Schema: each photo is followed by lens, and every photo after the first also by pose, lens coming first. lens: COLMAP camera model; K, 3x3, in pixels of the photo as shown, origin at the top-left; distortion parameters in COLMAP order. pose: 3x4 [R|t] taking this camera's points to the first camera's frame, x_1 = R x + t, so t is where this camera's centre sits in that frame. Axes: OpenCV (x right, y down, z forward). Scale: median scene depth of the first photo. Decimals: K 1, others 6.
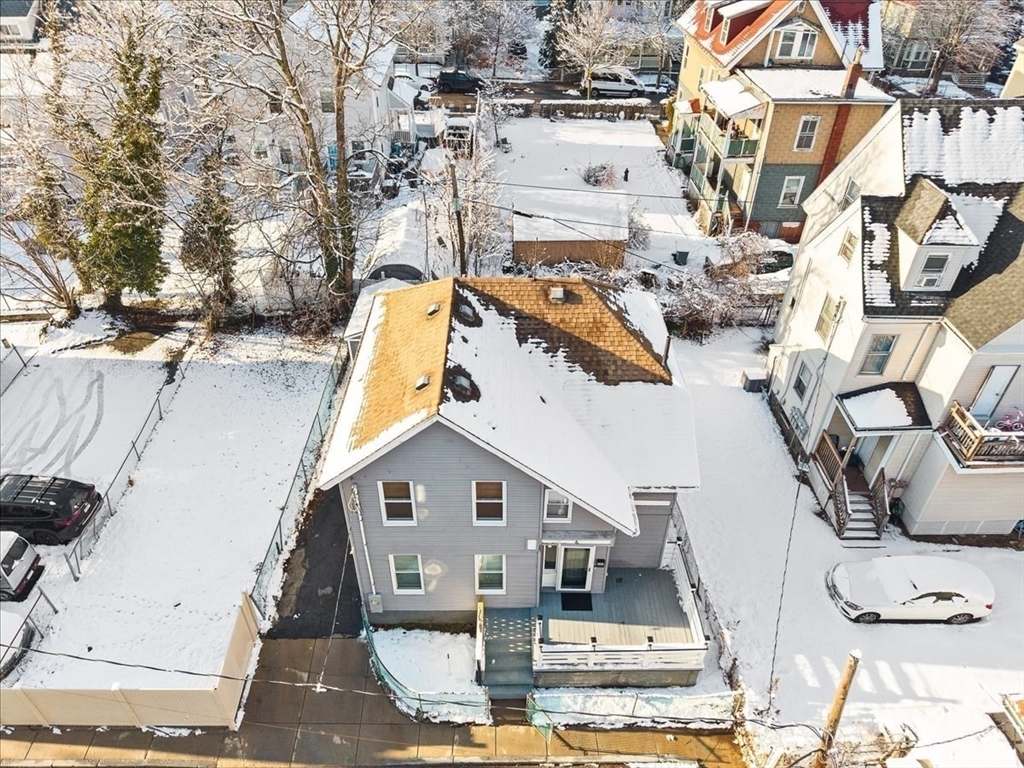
lens RADIAL K [[686.0, 0, 512.0], [0, 686.0, 384.0], [0, 0, 1]] dist [0.005252, 0.004055]
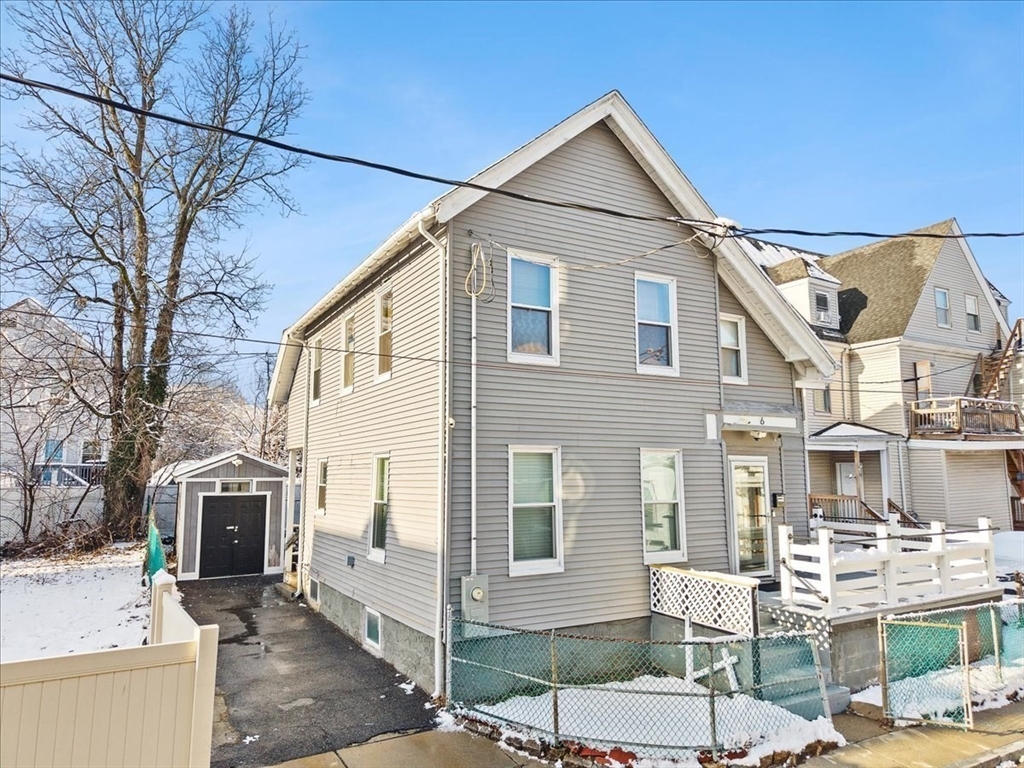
lens RADIAL K [[686.0, 0, 512.0], [0, 686.0, 384.0], [0, 0, 1]] dist [0.005252, 0.004055]
pose [[0.873866, 0.050291, 0.483560, -0.424475], [0.304970, 0.717899, -0.625791, 0.532425], [-0.378619, 0.694328, 0.612010, 0.652743]]
